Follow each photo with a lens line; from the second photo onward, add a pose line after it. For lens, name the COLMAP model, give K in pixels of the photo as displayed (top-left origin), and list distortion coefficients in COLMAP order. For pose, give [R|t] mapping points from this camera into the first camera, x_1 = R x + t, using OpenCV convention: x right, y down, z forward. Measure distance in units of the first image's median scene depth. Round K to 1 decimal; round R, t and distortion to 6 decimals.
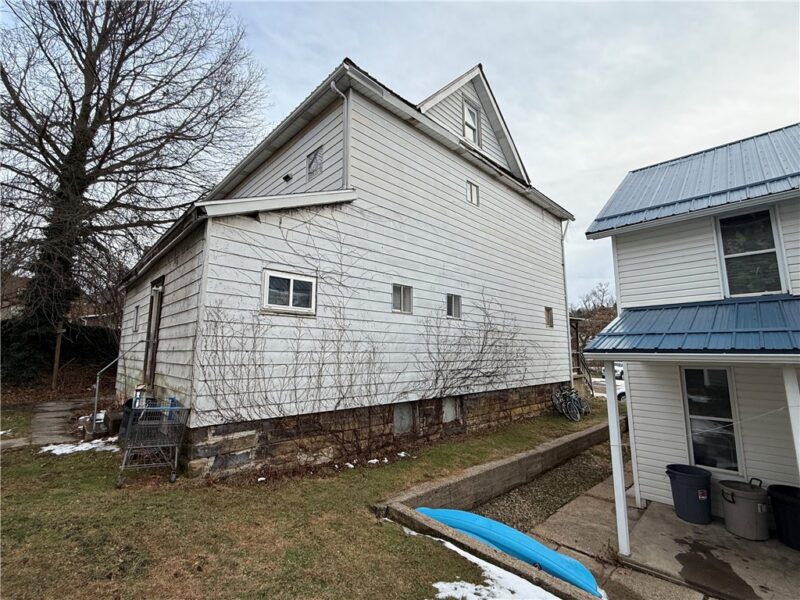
lens RADIAL K [[357.5, 0, 399.5], [0, 357.5, 300.3], [0, 0, 1]] dist [-0.001212, -0.000201]
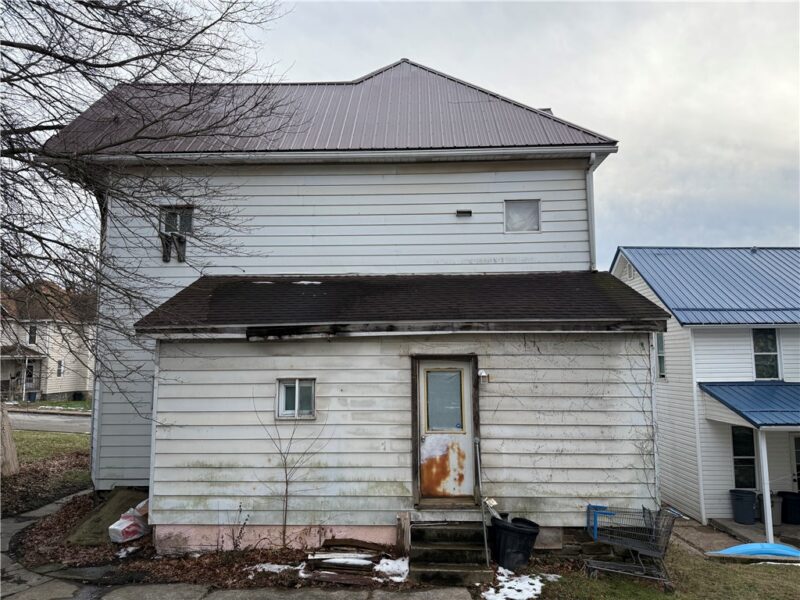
lens RADIAL K [[559.7, 0, 400.2], [0, 559.7, 301.0], [0, 0, 1]] dist [-0.000566, -0.001244]
pose [[0.727145, 0.070824, 0.682820, -1.962644], [-0.086980, 0.996153, -0.010698, -0.195518], [-0.680951, -0.051613, 0.730508, 0.276309]]
